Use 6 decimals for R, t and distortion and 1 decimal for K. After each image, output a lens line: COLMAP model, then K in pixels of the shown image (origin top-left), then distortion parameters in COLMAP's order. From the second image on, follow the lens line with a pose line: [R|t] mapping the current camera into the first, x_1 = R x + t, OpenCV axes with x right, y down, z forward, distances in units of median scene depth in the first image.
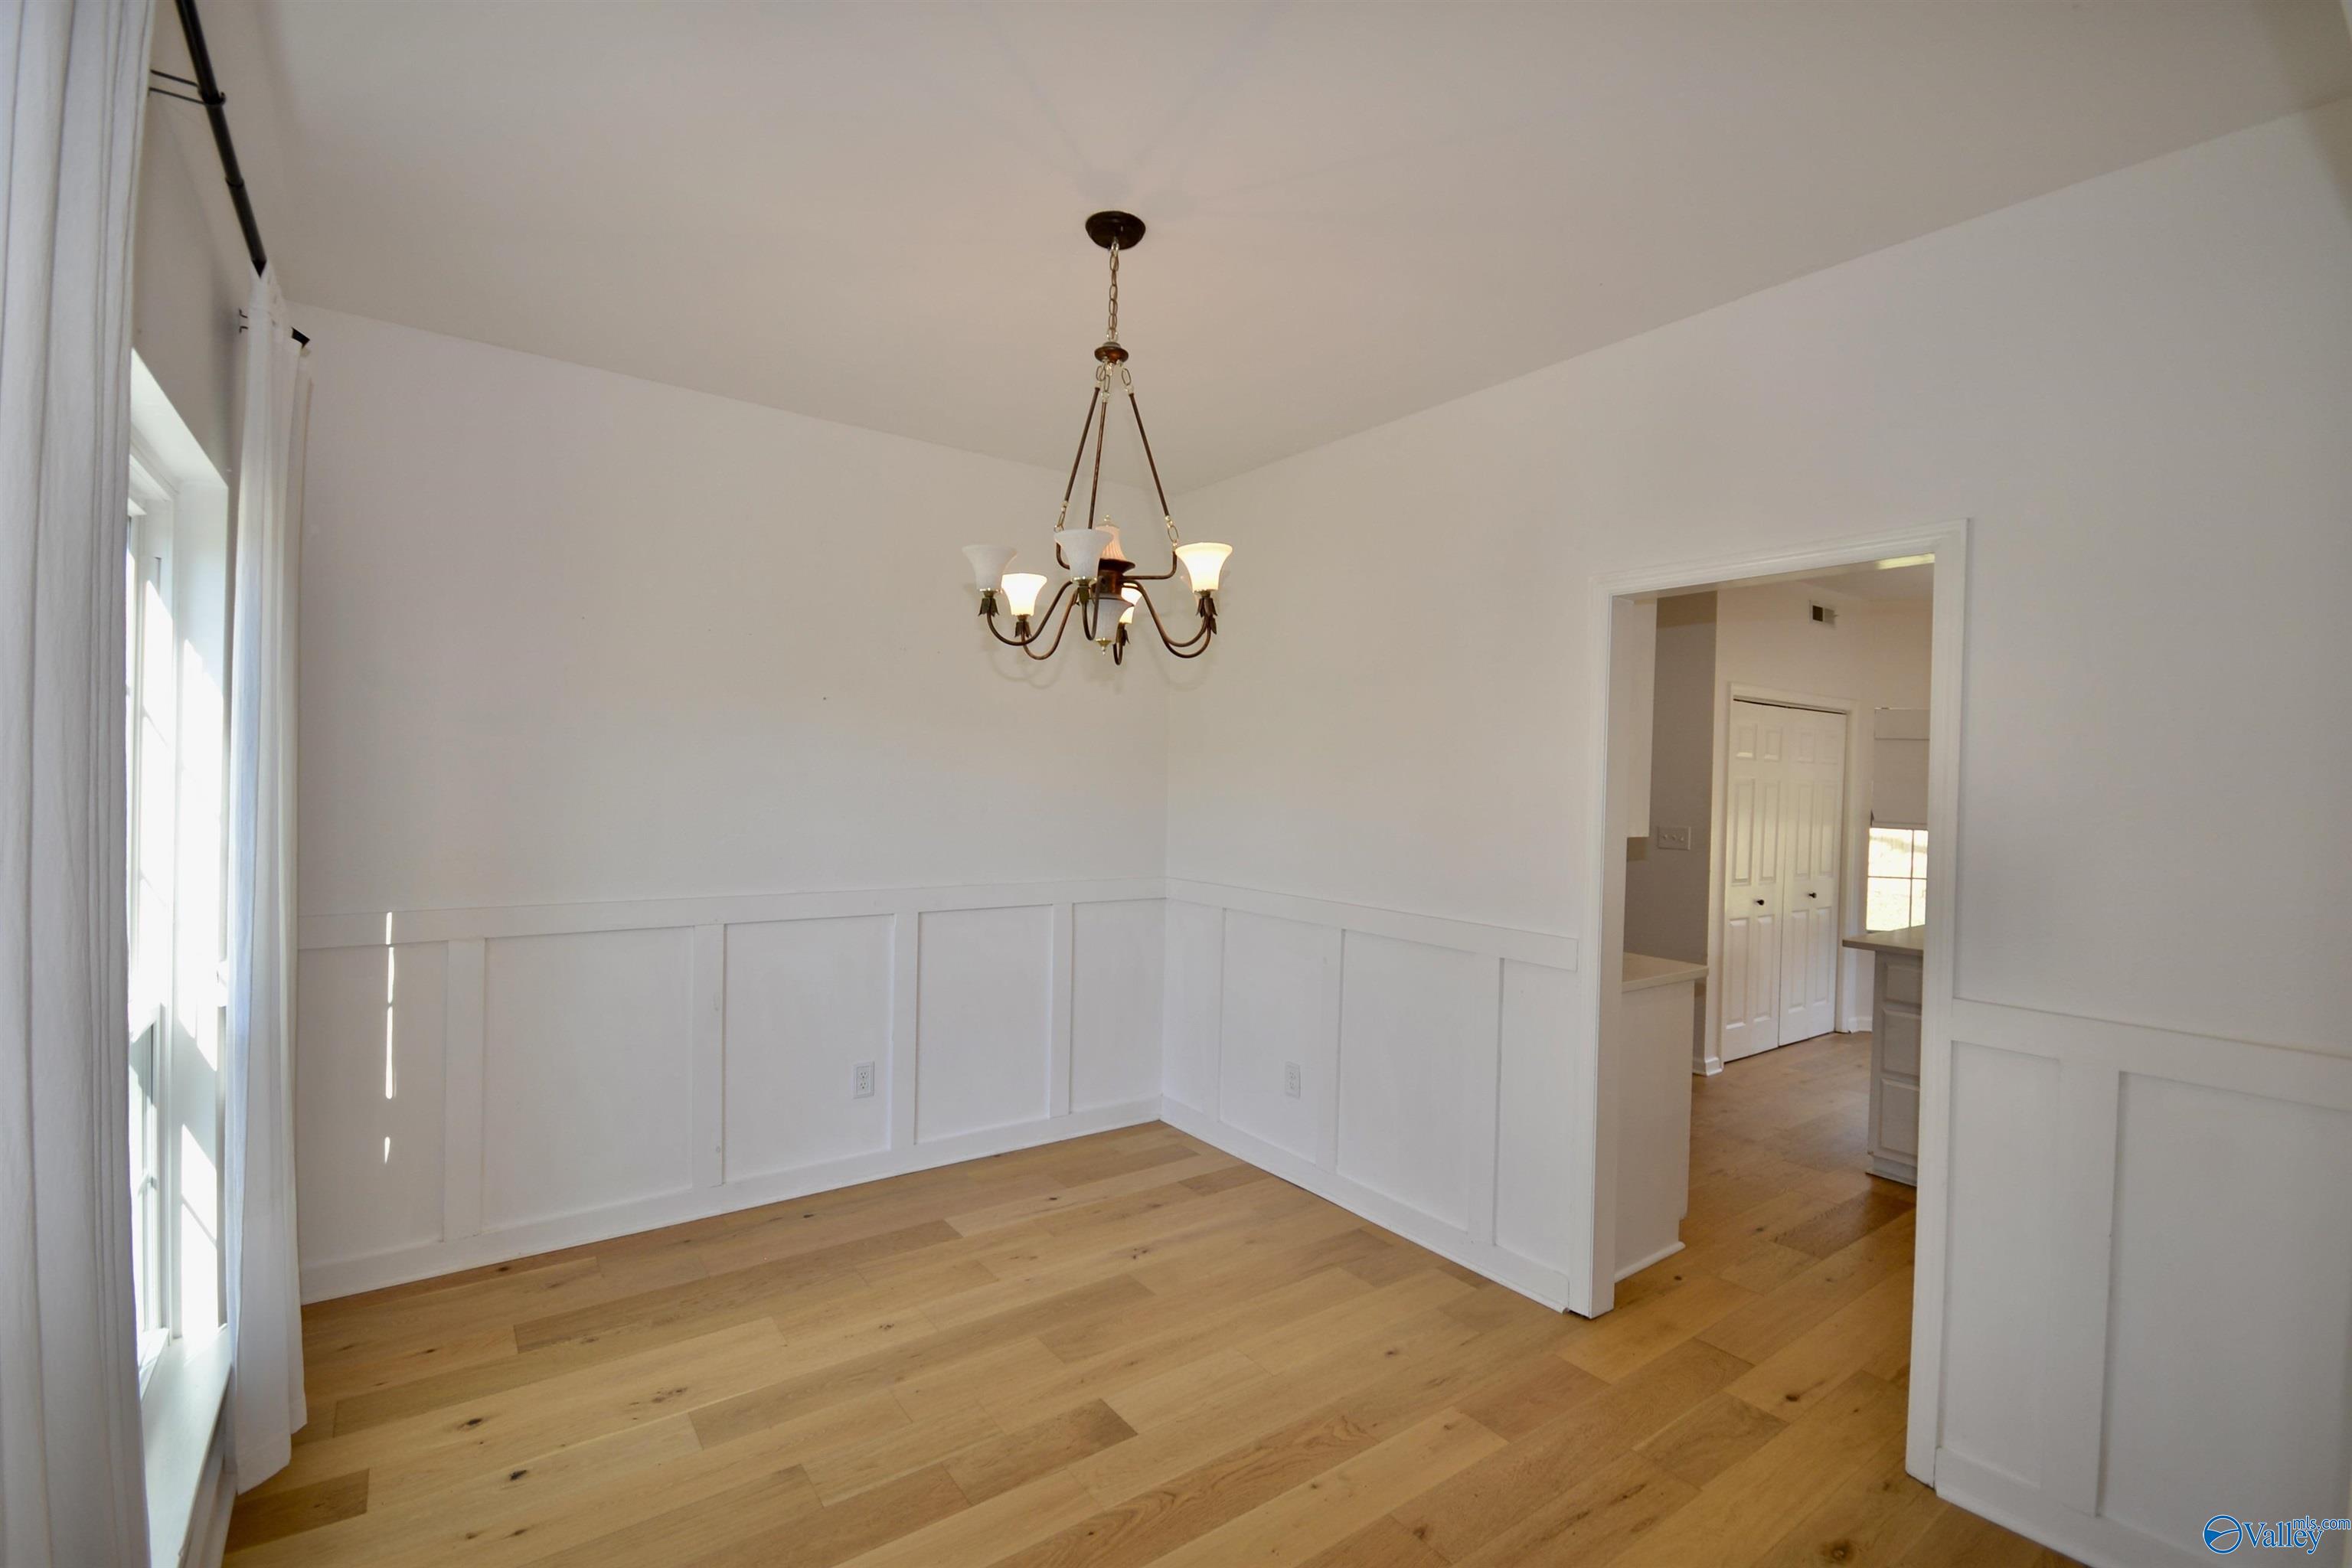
lens RADIAL K [[1027.4, 0, 1173.6], [0, 1027.4, 786.2], [0, 0, 1]] dist [0.009122, -0.012711]
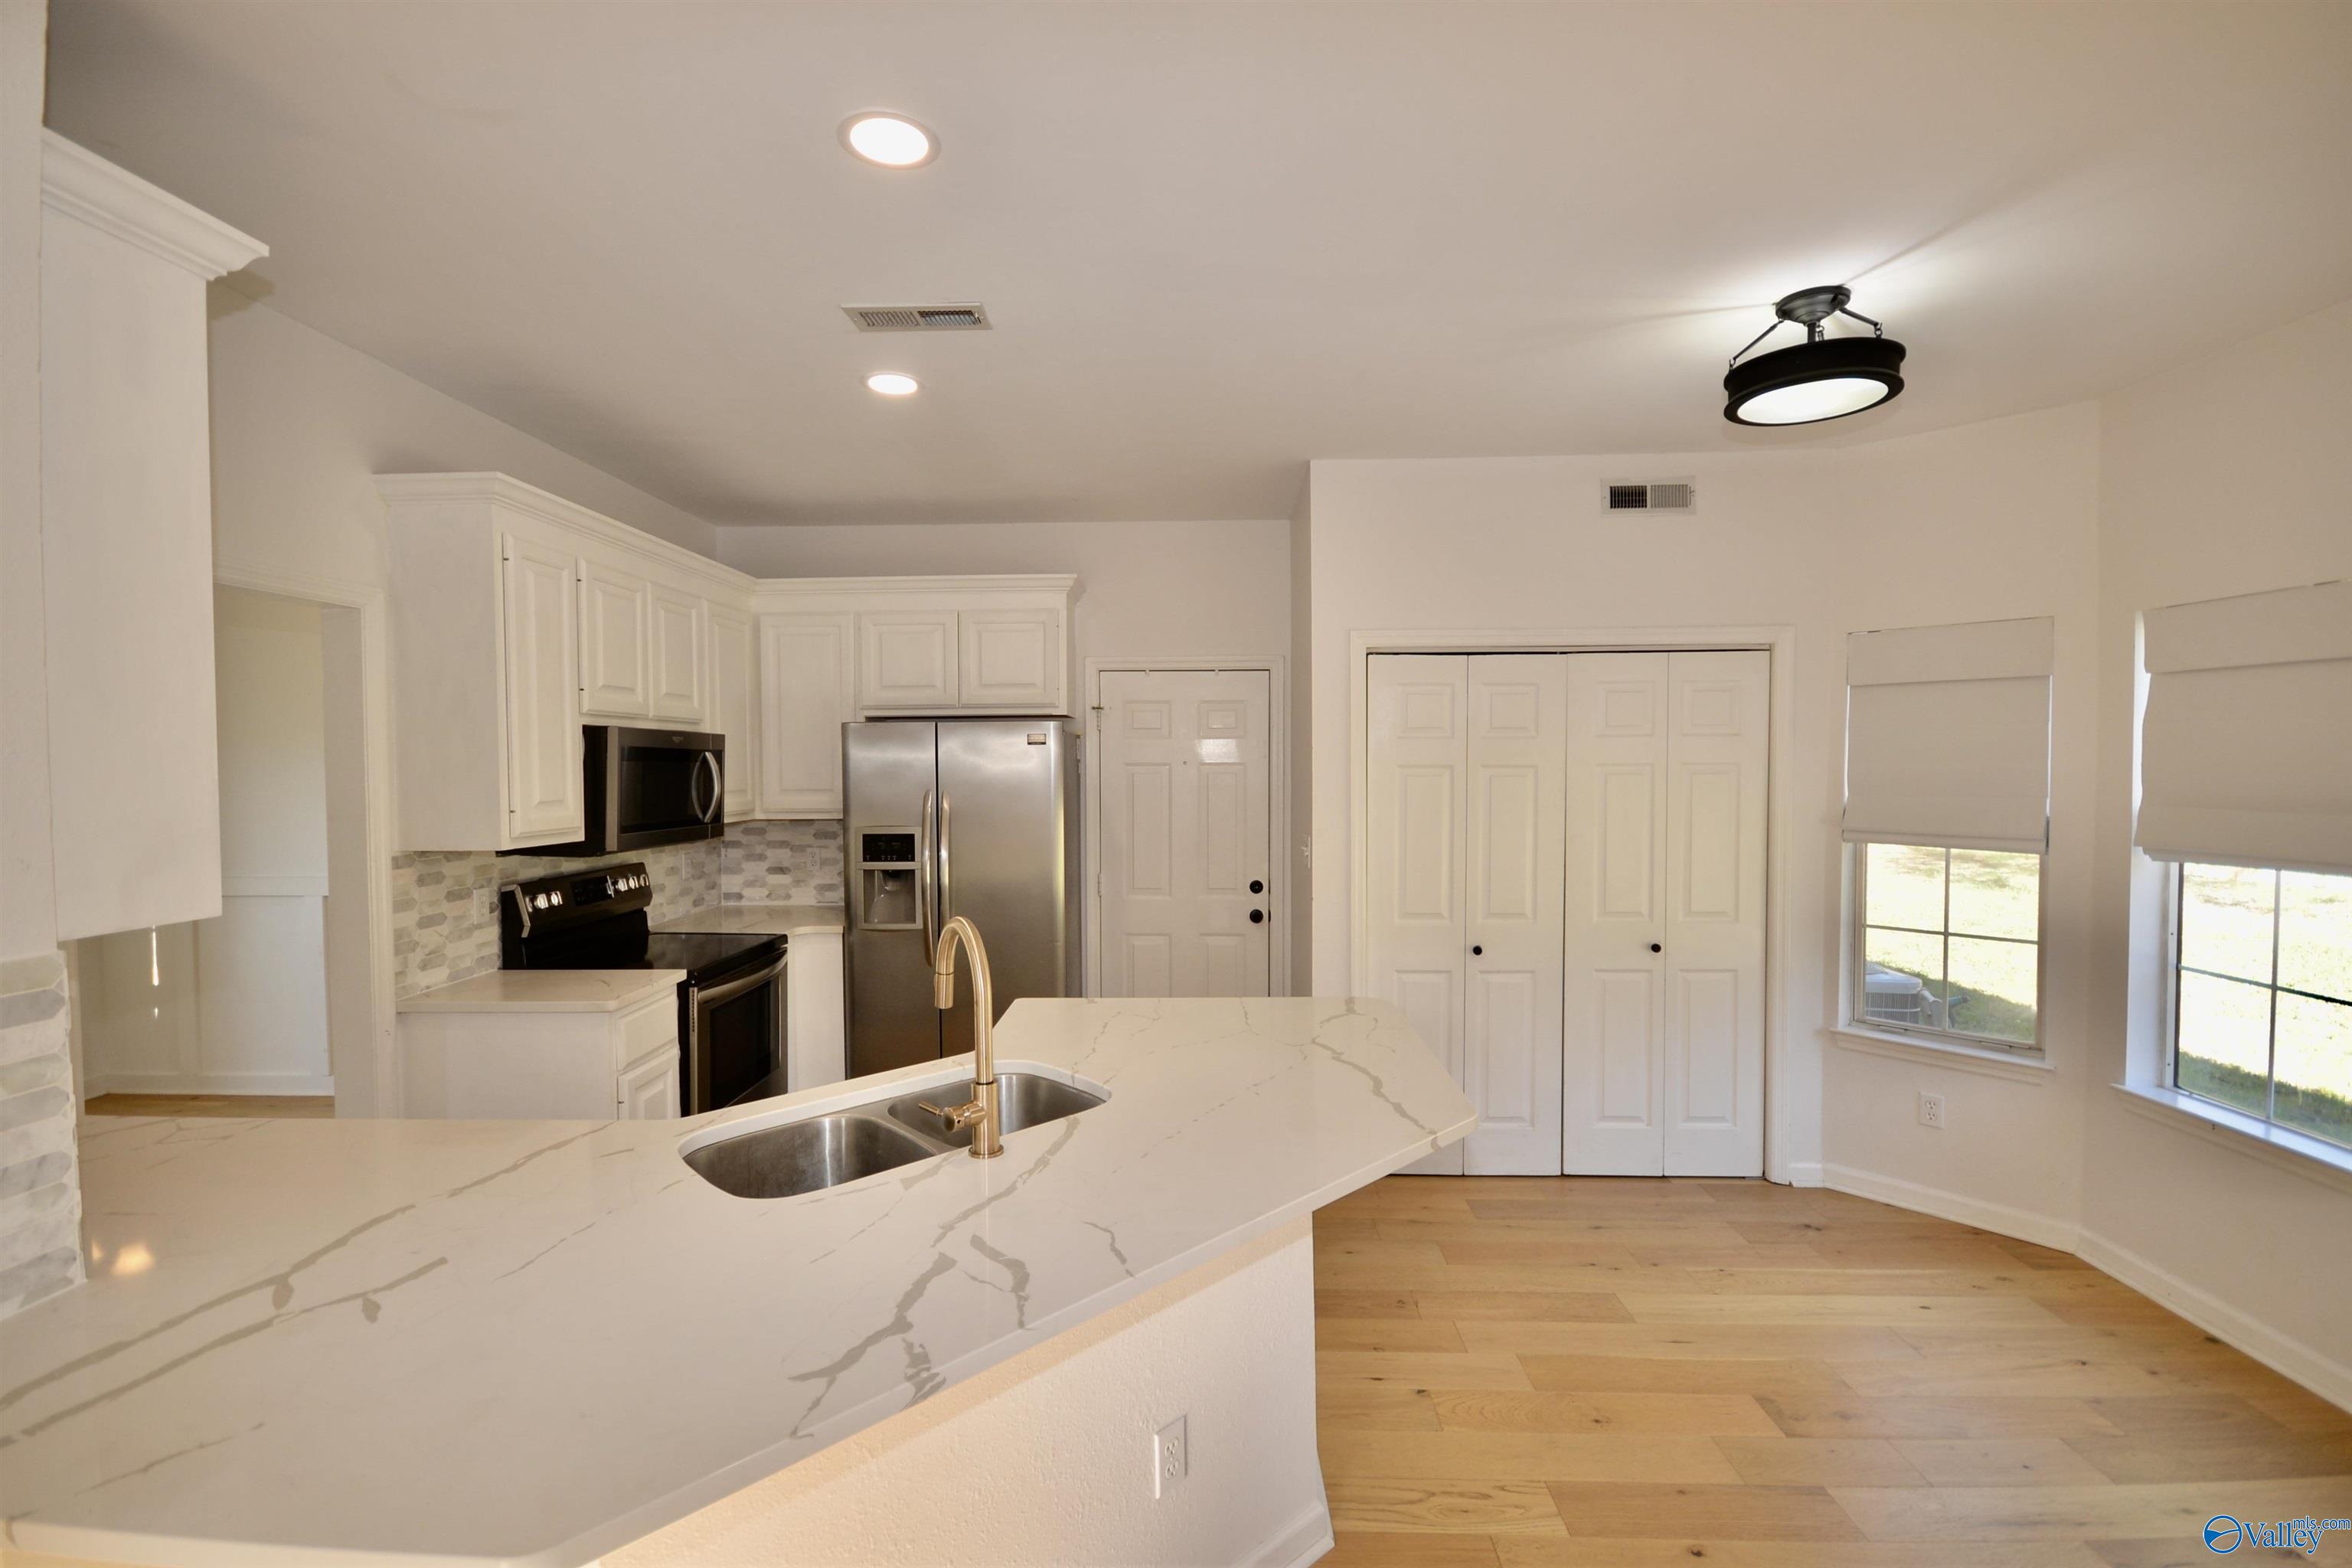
lens RADIAL K [[1027.4, 0, 1175.8], [0, 1027.4, 792.2], [0, 0, 1]] dist [0.009122, -0.012711]
pose [[0.787955, -0.017153, -0.615494, 0.773710], [0.019190, 0.999810, -0.003297, 0.008010], [0.615434, -0.009214, 0.788134, 0.329010]]
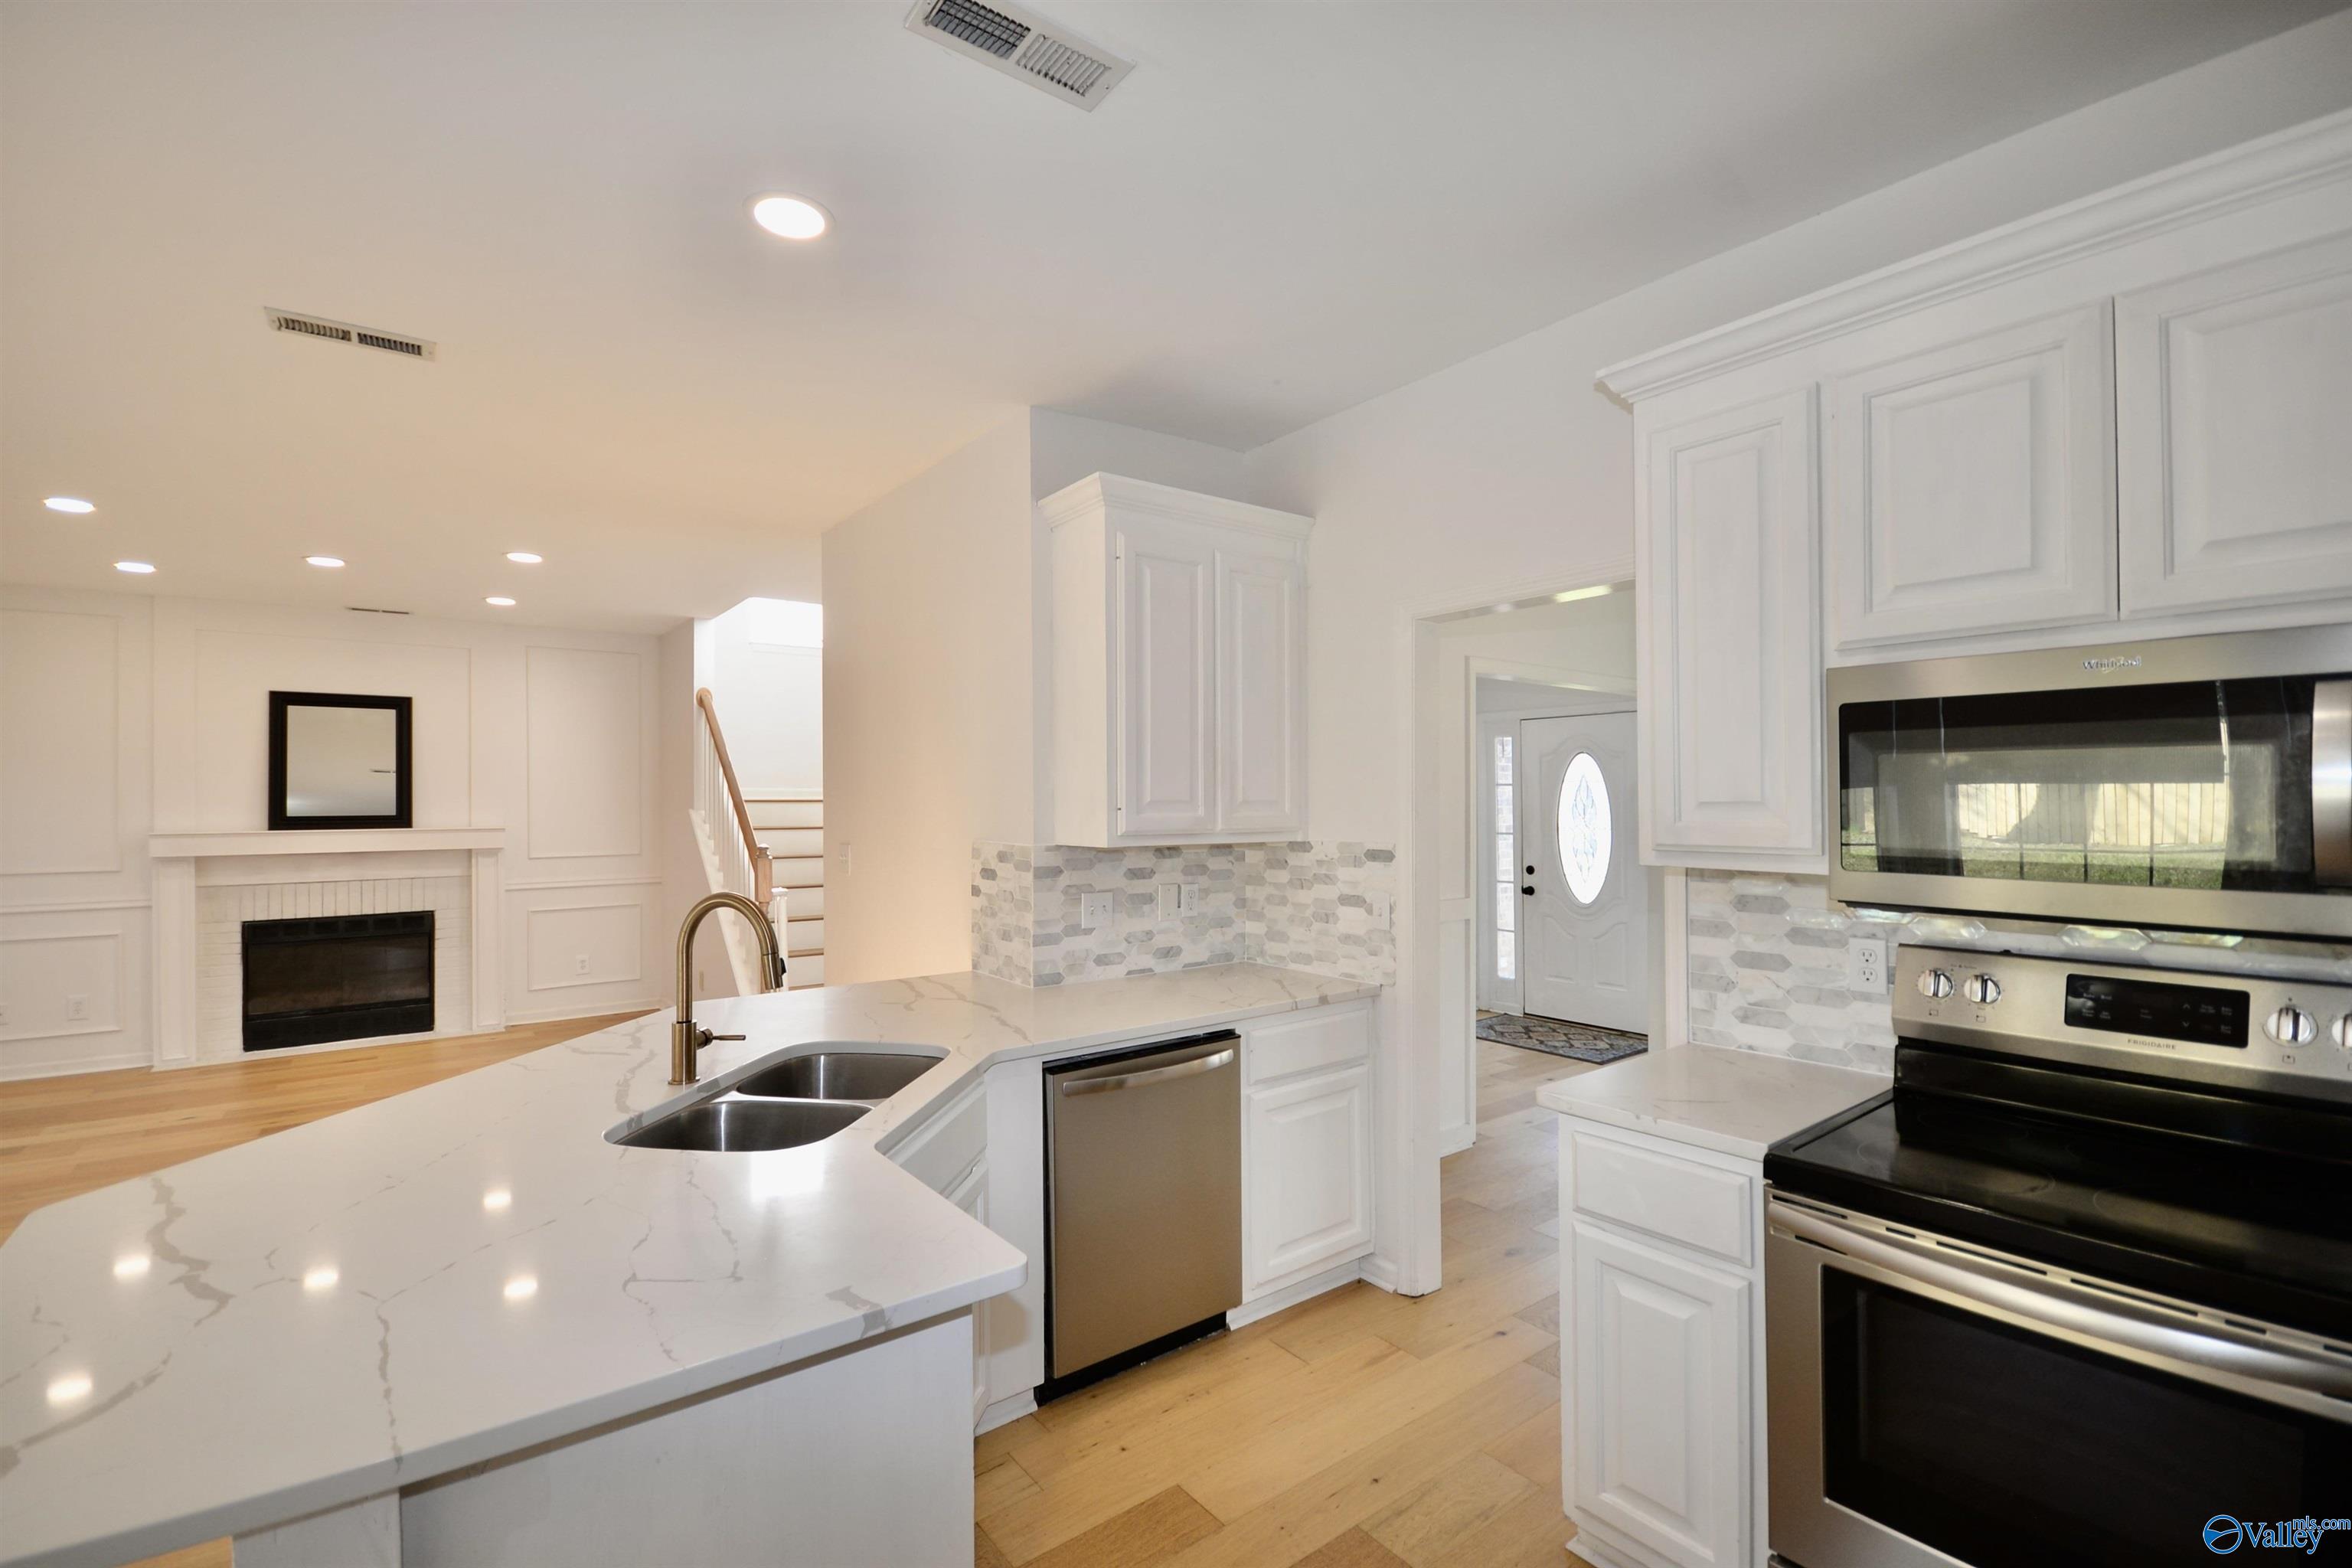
lens RADIAL K [[1027.4, 0, 1180.0], [0, 1027.4, 792.6], [0, 0, 1]] dist [0.009122, -0.012711]
pose [[-0.999531, -0.024390, -0.018509, 0.401334], [-0.024551, 0.999662, 0.008510, 0.003178], [0.018295, 0.008961, -0.999792, 0.860125]]
